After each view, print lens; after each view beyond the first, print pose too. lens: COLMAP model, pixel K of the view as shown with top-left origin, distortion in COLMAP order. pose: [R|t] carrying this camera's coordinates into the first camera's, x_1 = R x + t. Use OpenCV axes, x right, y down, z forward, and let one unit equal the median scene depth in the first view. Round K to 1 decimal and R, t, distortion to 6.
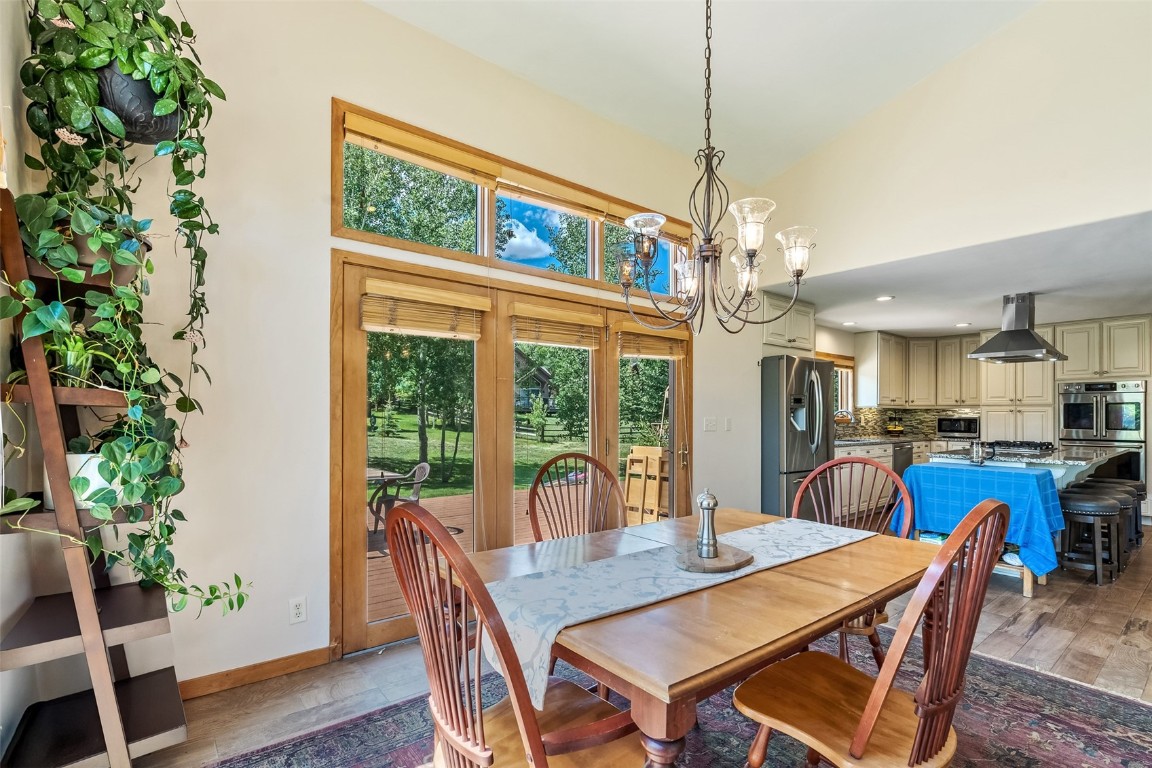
lens RADIAL K [[535.3, 0, 578.9], [0, 535.3, 412.0], [0, 0, 1]] dist [-0.003142, -0.000859]
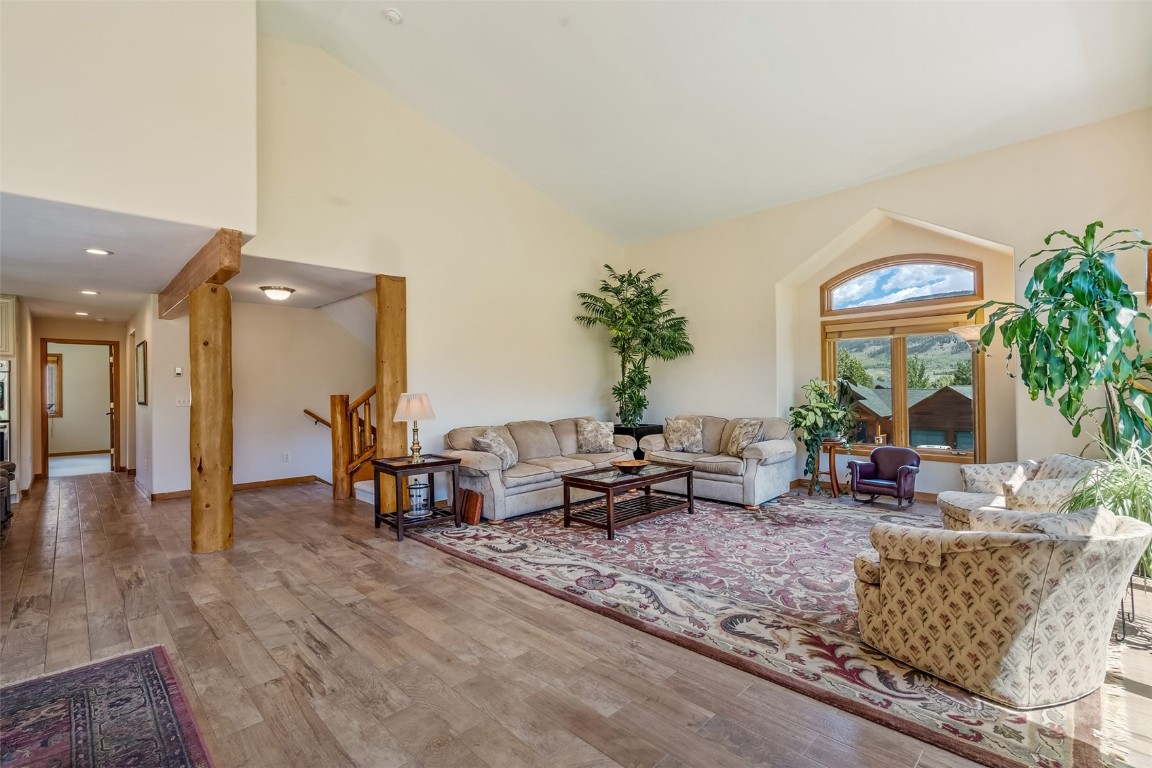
lens RADIAL K [[517.1, 0, 576.0], [0, 517.1, 384.0], [0, 0, 1]] dist [-0.001583, -0.000797]
pose [[-0.098232, 0.005015, 0.995151, -0.011472], [0.008701, 0.999953, -0.004180, -0.001350], [-0.995125, 0.008249, -0.098271, 0.025488]]
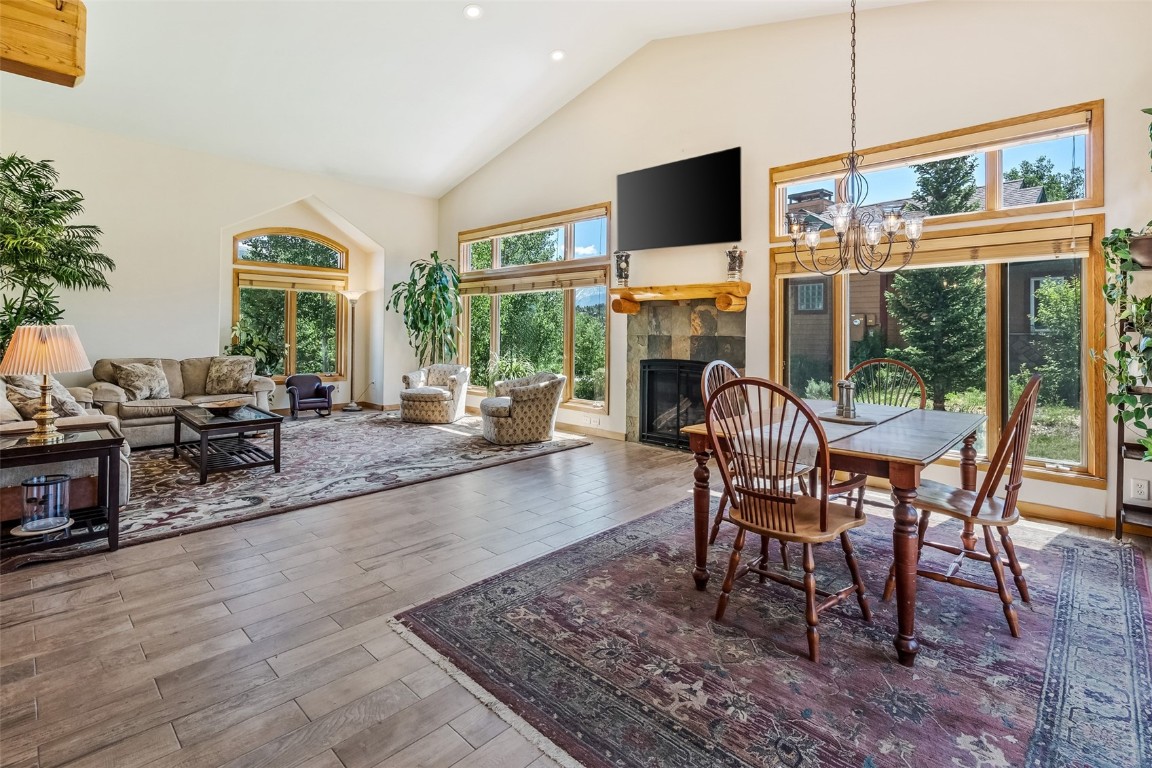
lens RADIAL K [[543.2, 0, 575.3], [0, 543.2, 323.9], [0, 0, 1]] dist [-0.000127, -0.000049]
pose [[-0.992464, -0.017821, -0.121234, 0.320713], [-0.015829, 0.999724, -0.017369, 0.004714], [0.121510, -0.015319, -0.992472, 0.643408]]
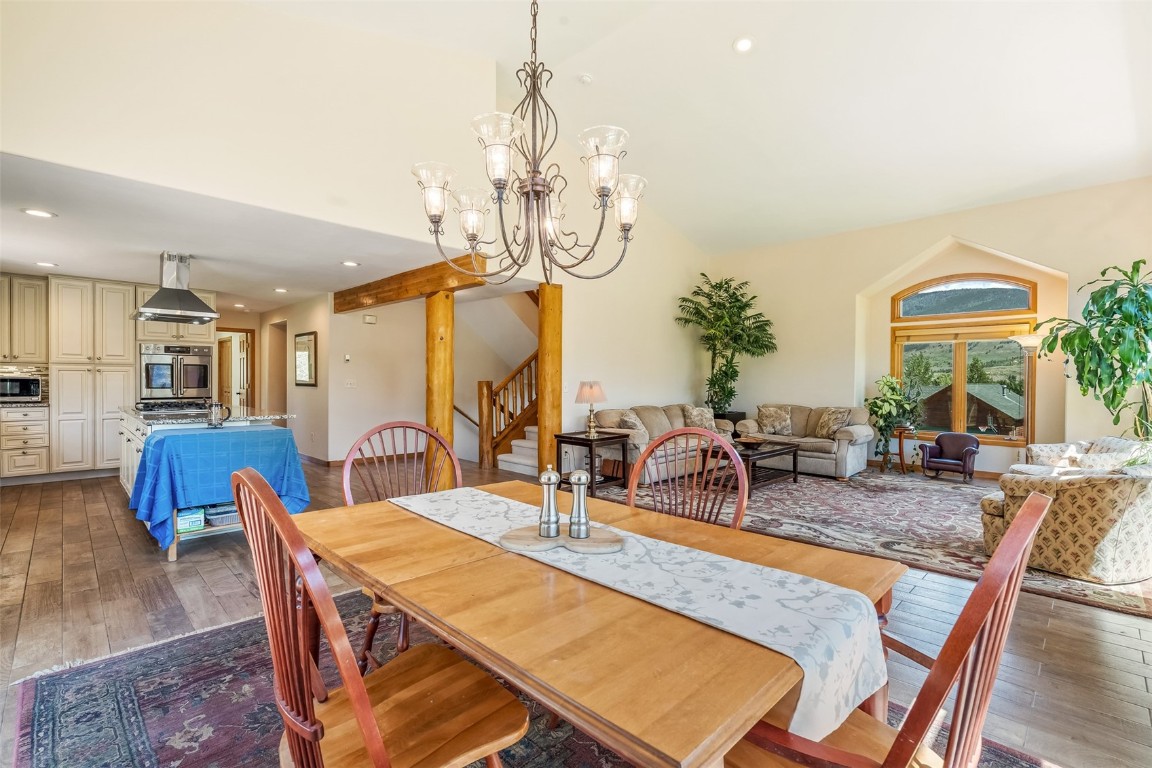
lens RADIAL K [[517.1, 0, 576.0], [0, 517.1, 384.0], [0, 0, 1]] dist [-0.001583, -0.000797]
pose [[-0.101462, -0.015347, 0.994721, -0.154579], [-0.011295, 0.999834, 0.014274, -0.000440], [-0.994775, -0.009787, -0.101618, 0.268855]]
